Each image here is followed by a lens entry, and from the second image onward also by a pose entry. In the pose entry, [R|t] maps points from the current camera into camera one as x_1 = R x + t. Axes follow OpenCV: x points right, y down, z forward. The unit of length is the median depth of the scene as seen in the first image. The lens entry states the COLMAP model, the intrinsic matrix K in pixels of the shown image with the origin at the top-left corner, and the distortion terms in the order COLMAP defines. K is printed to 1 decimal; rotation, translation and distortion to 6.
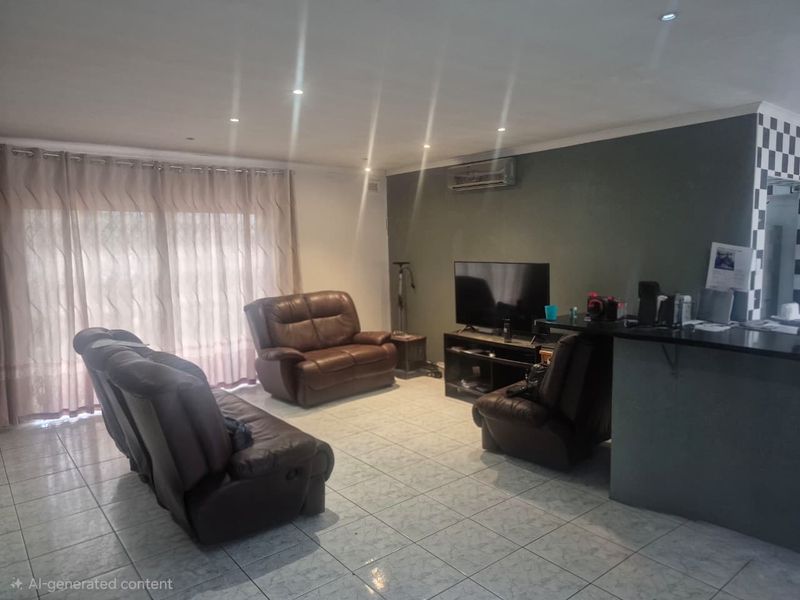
lens RADIAL K [[552.1, 0, 404.6], [0, 552.1, 304.1], [0, 0, 1]] dist [0.118056, -0.179841]
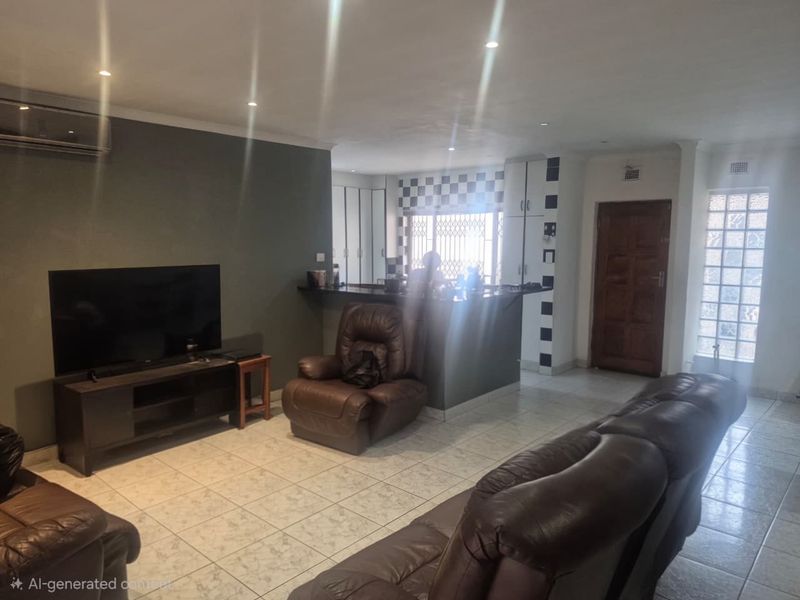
lens RADIAL K [[552.1, 0, 404.6], [0, 552.1, 304.1], [0, 0, 1]] dist [0.118056, -0.179841]
pose [[-0.175297, -0.101618, 0.979257, -0.819316], [0.108984, 0.986543, 0.121883, -0.108482], [-0.978465, 0.128089, -0.161863, 1.086728]]
